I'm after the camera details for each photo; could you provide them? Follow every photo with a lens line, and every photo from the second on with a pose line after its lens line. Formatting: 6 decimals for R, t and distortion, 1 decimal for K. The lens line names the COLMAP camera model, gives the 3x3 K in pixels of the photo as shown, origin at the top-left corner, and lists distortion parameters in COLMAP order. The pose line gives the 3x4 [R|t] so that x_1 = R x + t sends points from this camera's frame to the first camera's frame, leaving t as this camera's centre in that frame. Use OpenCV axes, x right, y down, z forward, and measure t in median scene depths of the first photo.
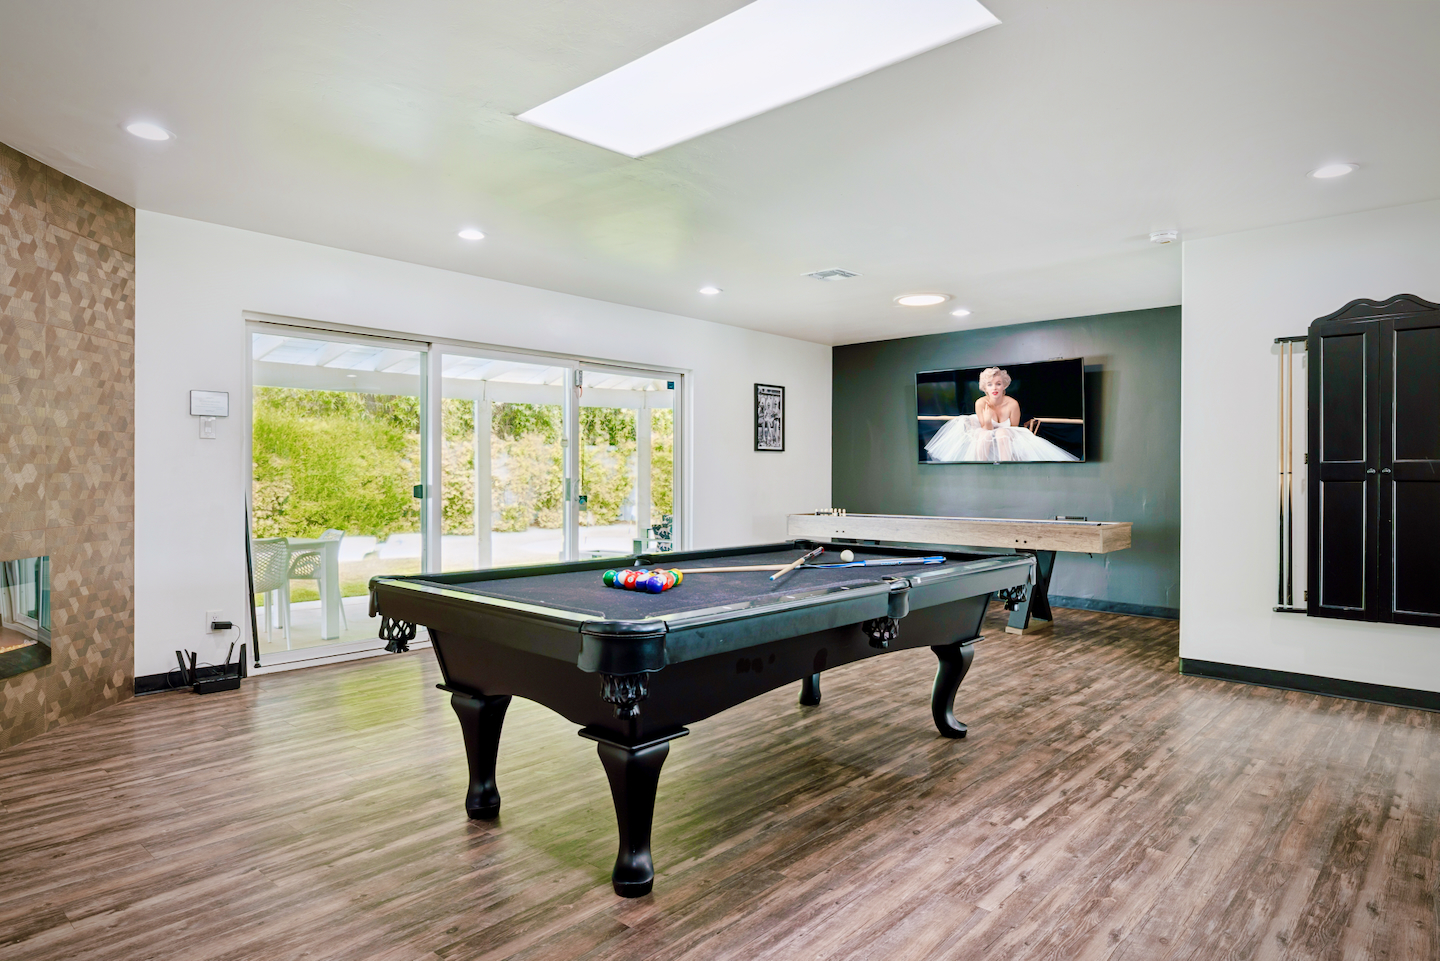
lens RADIAL K [[856.0, 0, 728.0], [0, 856.0, 476.3], [0, 0, 1]] dist [0.001940, -0.000149]
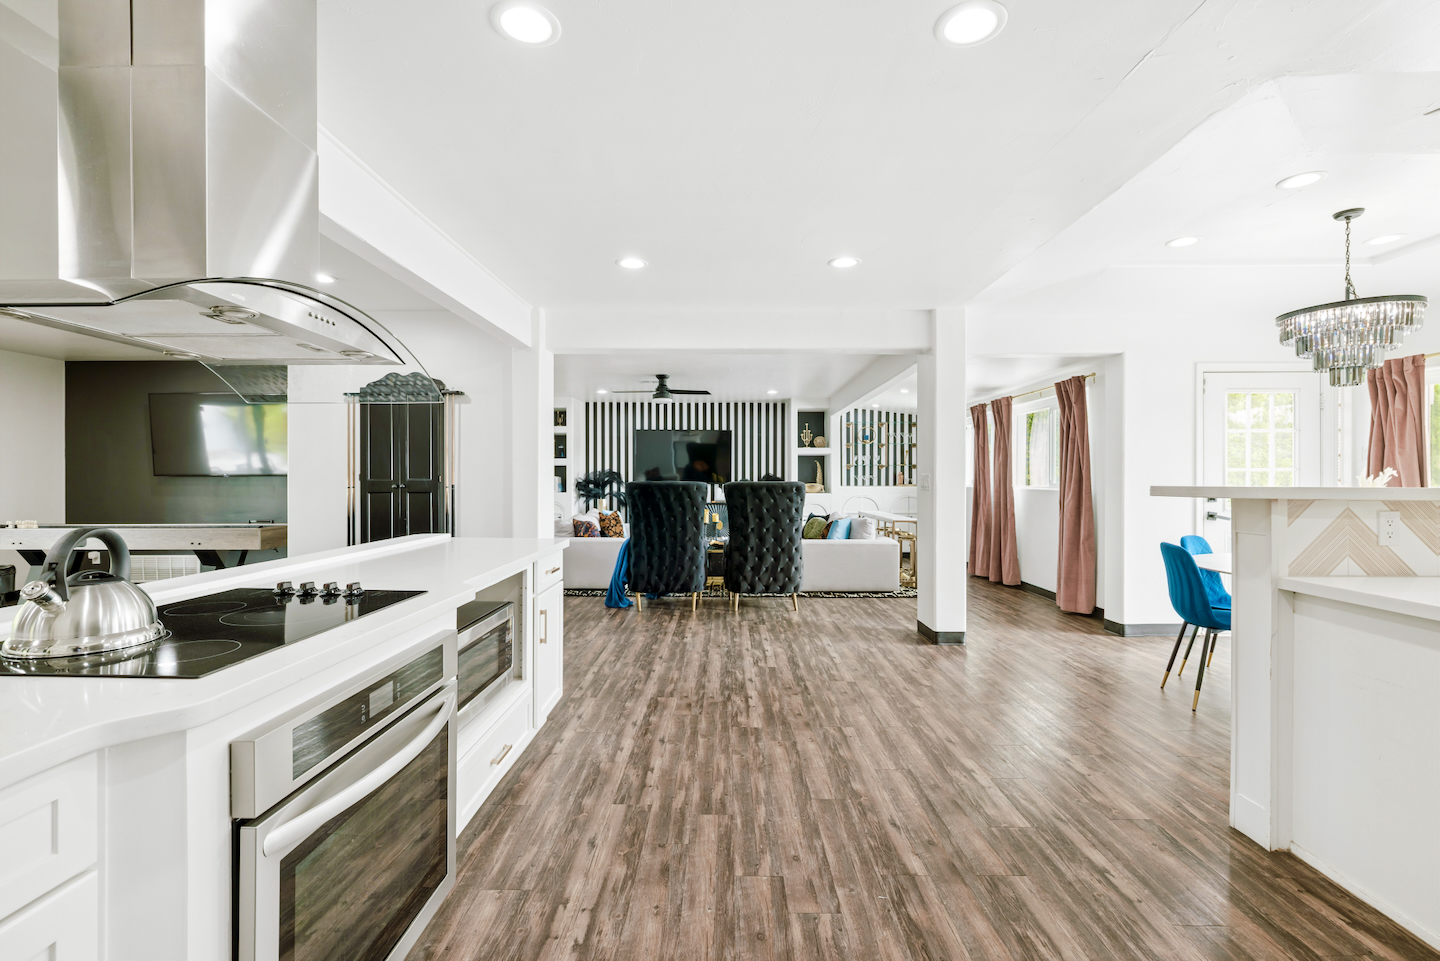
lens RADIAL K [[640.3, 0, 725.5], [0, 640.3, 482.8], [0, 0, 1]] dist [0.000687, -0.000540]
pose [[0.748602, -0.004632, 0.663004, 0.447591], [0.000744, 0.999981, 0.006145, -0.019108], [-0.663020, -0.004107, 0.748591, -0.216761]]
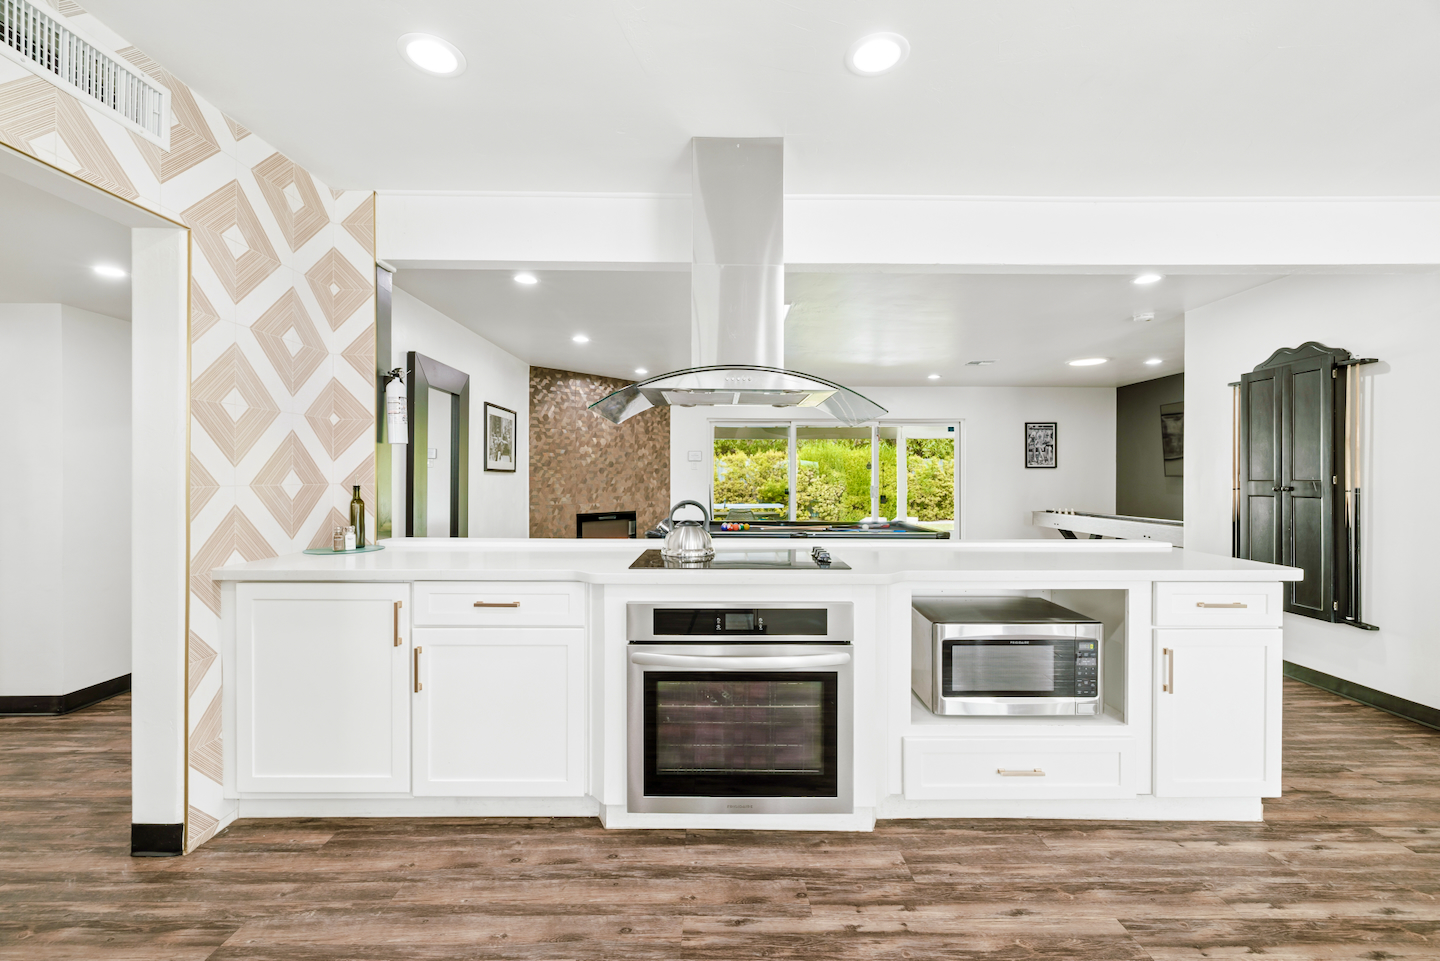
lens RADIAL K [[603.6, 0, 721.0], [0, 603.6, 476.8], [0, 0, 1]] dist [0.004218, 0.000509]
pose [[0.678418, -0.000622, -0.734676, 0.859617], [-0.002789, 0.999990, -0.003422, -0.018229], [0.734671, 0.004371, 0.678410, -0.188057]]
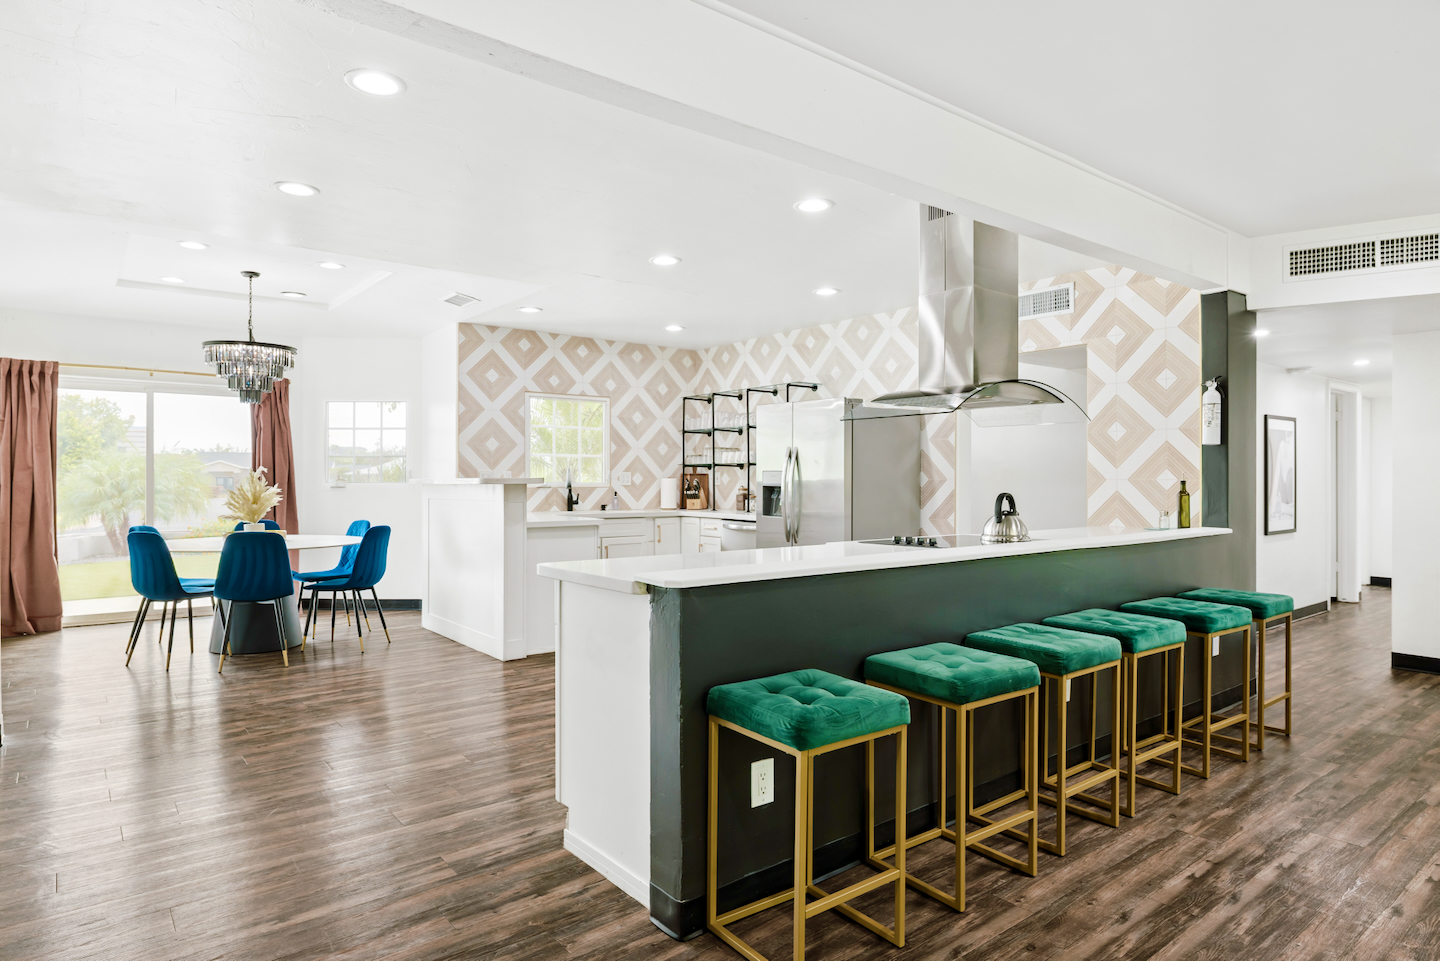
lens RADIAL K [[856.0, 0, 721.7], [0, 856.0, 478.9], [0, 0, 1]] dist [0.001940, -0.000149]
pose [[-0.986532, -0.001441, 0.163561, 0.568492], [-0.001301, 0.999999, 0.000965, -0.012643], [-0.163562, 0.000739, -0.986533, 1.122517]]
